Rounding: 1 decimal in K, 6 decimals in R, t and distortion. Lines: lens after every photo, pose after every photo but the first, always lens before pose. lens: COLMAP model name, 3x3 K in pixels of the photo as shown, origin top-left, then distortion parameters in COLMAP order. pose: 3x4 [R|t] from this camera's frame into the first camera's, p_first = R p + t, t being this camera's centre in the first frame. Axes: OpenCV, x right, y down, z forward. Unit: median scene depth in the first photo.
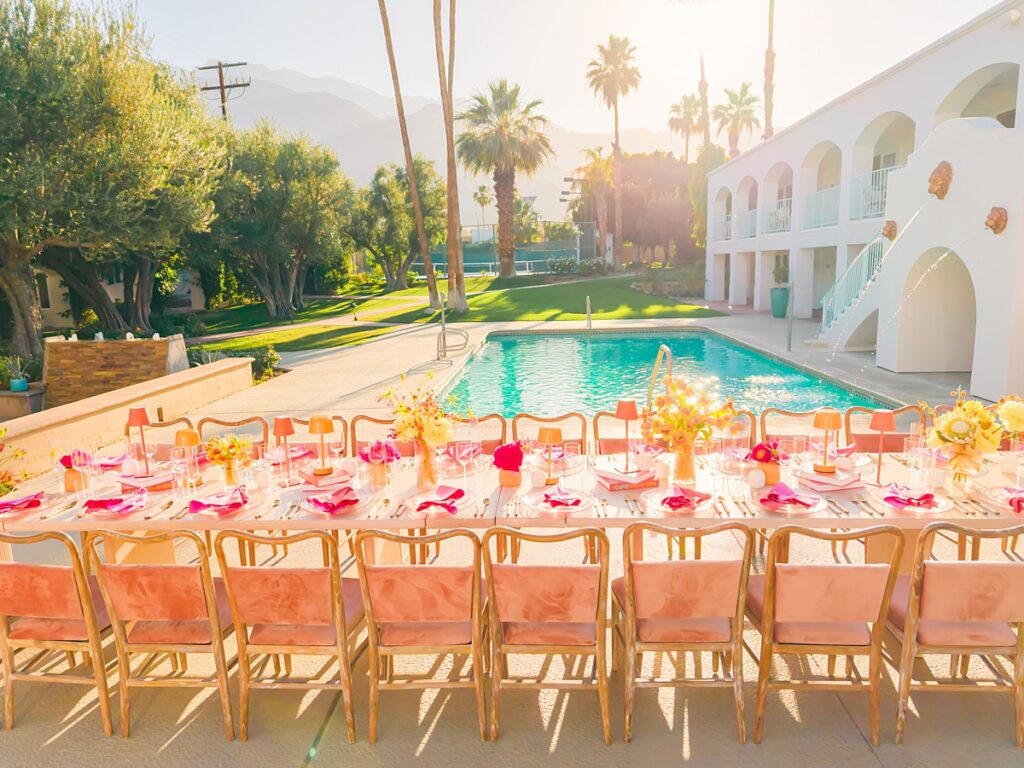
lens RADIAL K [[712.7, 0, 505.3], [0, 712.7, 379.6], [0, 0, 1]] dist [0.023731, -0.020009]
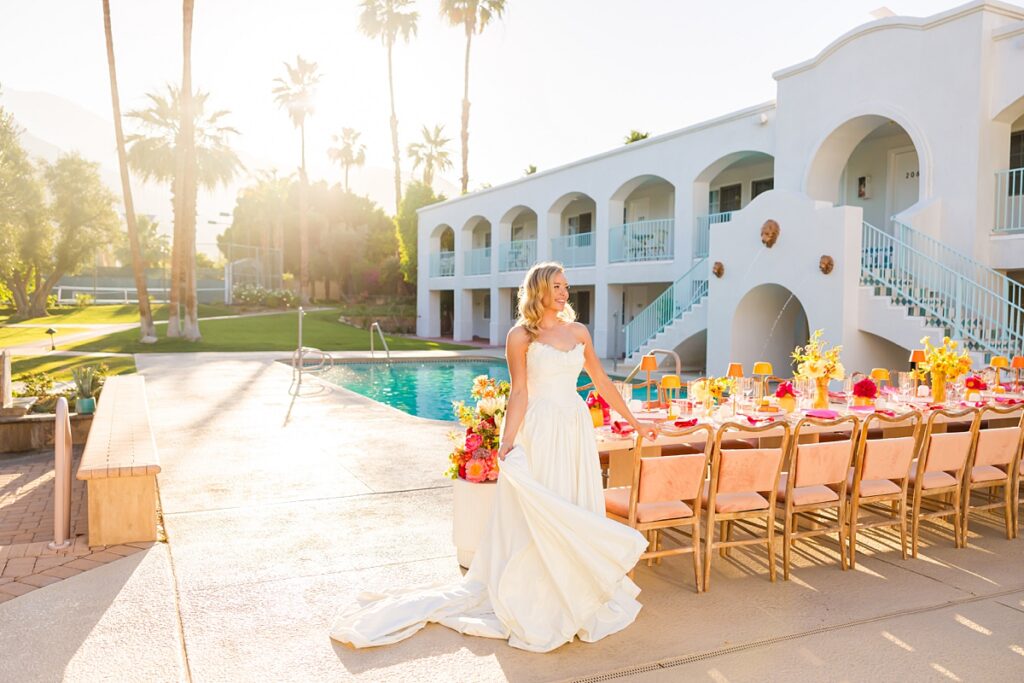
lens RADIAL K [[812.1, 0, 520.8], [0, 812.1, 322.7], [0, 0, 1]] dist [0.014810, -0.014607]
pose [[0.870038, 0.025830, 0.492307, -0.158392], [0.042342, 0.991021, -0.126826, 0.016615], [-0.491162, 0.131189, 0.861132, -0.014220]]
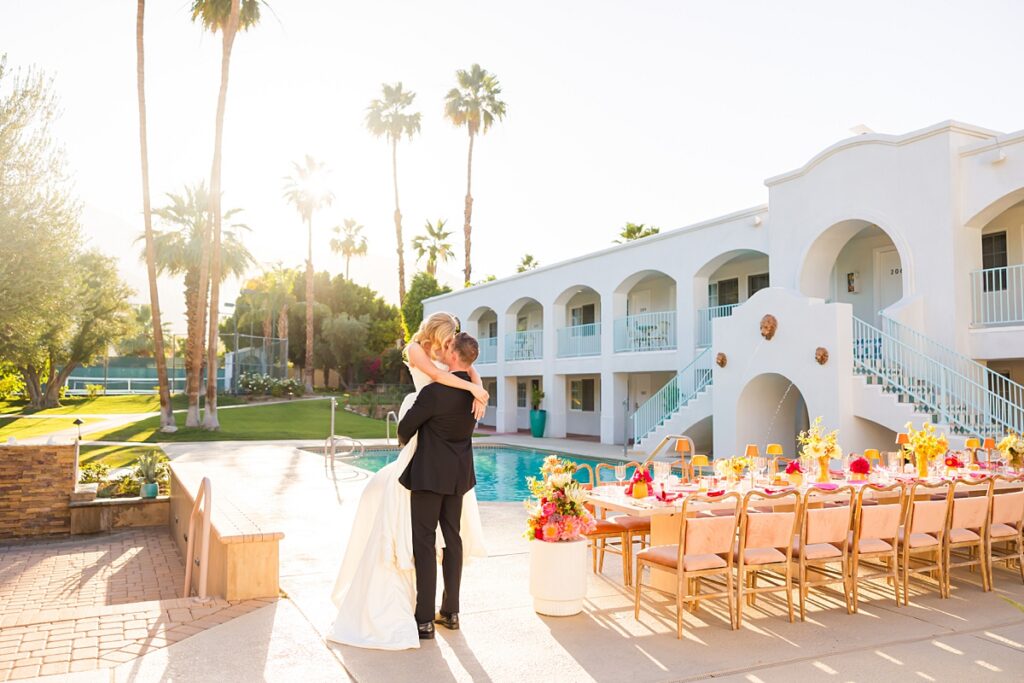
lens RADIAL K [[812.1, 0, 519.7], [0, 812.1, 321.1], [0, 0, 1]] dist [0.014810, -0.014607]
pose [[0.868206, 0.074115, 0.490638, -0.182175], [0.048857, 0.971209, -0.233164, 0.019187], [-0.493793, 0.226405, 0.839589, -0.033590]]
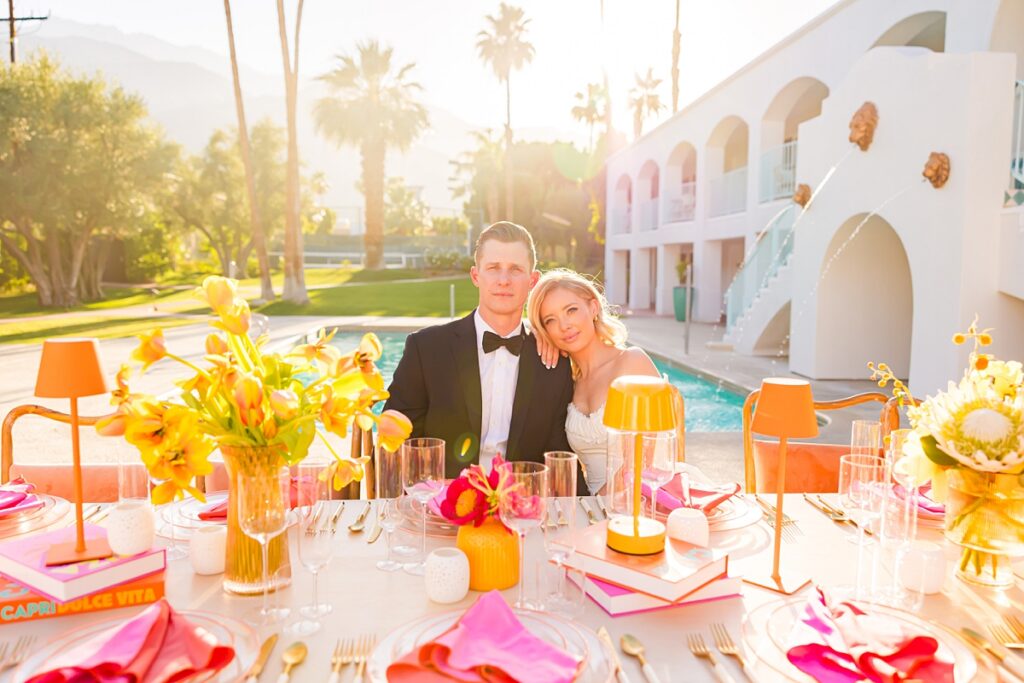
lens RADIAL K [[812.1, 0, 509.6], [0, 812.1, 337.5], [0, 0, 1]] dist [0.014810, -0.014607]
pose [[0.989695, 0.023025, 0.141327, 0.033945], [-0.012376, 0.997049, -0.075769, 0.005619], [-0.142655, 0.073239, 0.987059, 0.062806]]
